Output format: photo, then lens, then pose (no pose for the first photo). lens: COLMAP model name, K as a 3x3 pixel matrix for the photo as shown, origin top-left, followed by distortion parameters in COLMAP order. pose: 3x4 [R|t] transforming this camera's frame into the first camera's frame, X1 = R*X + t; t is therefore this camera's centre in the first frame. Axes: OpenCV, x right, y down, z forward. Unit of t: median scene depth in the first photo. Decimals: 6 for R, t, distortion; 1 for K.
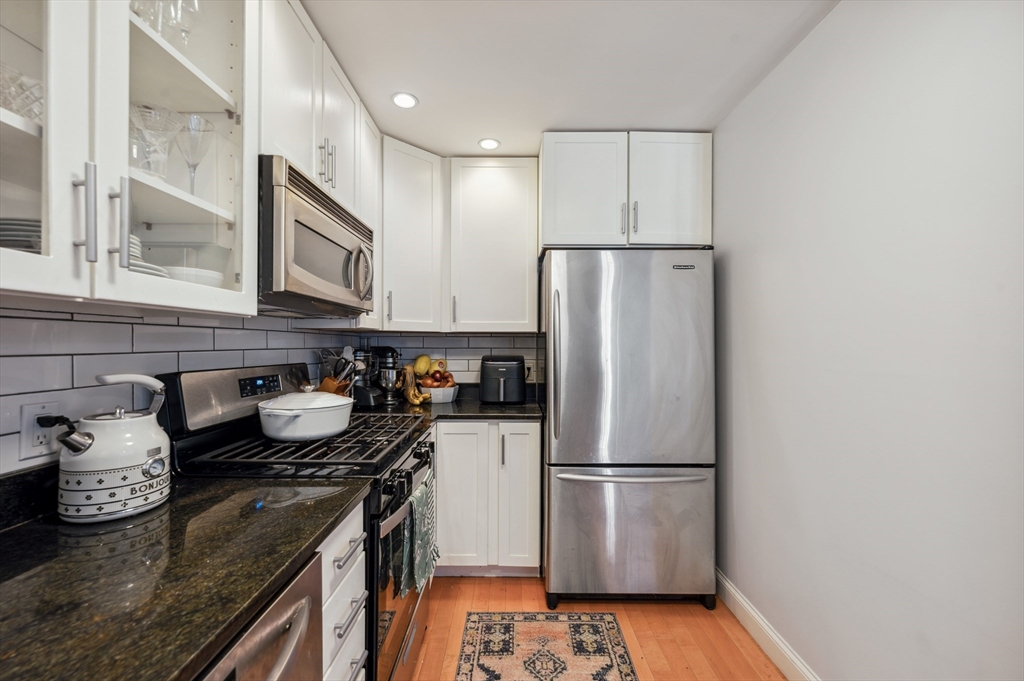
lens RADIAL K [[413.4, 0, 515.2], [0, 413.4, 342.2], [0, 0, 1]] dist [-0.006672, -0.000444]
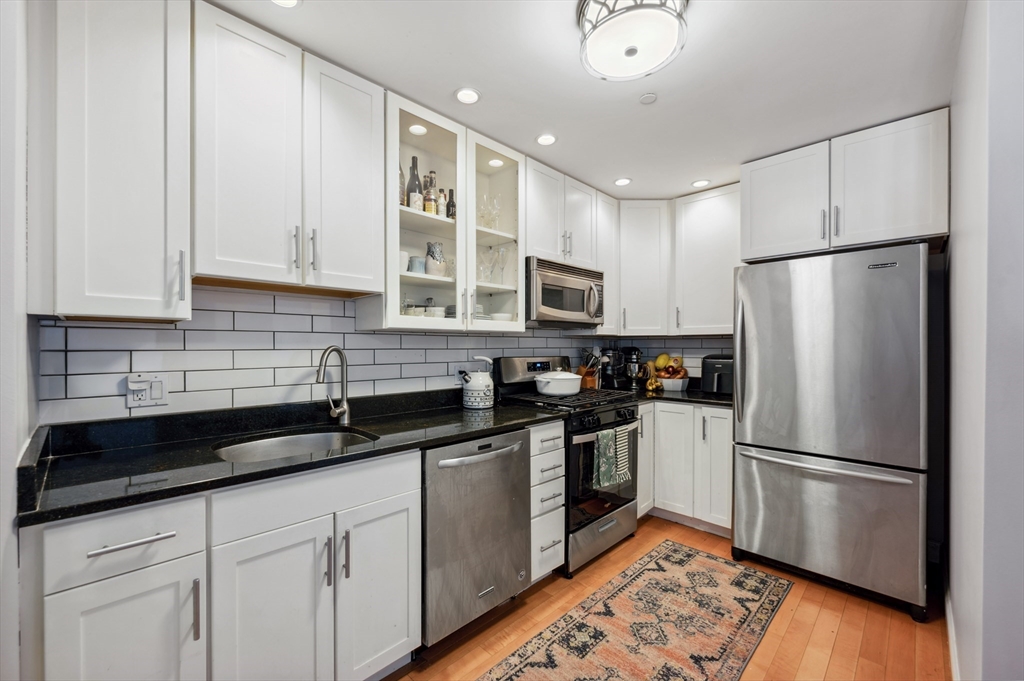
lens RADIAL K [[413.4, 0, 510.1], [0, 413.4, 344.8], [0, 0, 1]] dist [-0.006672, -0.000444]
pose [[0.708738, -0.005249, -0.705453, 0.542817], [0.005795, 0.999982, -0.001619, 0.004826], [0.705448, -0.002940, 0.708755, -0.381930]]
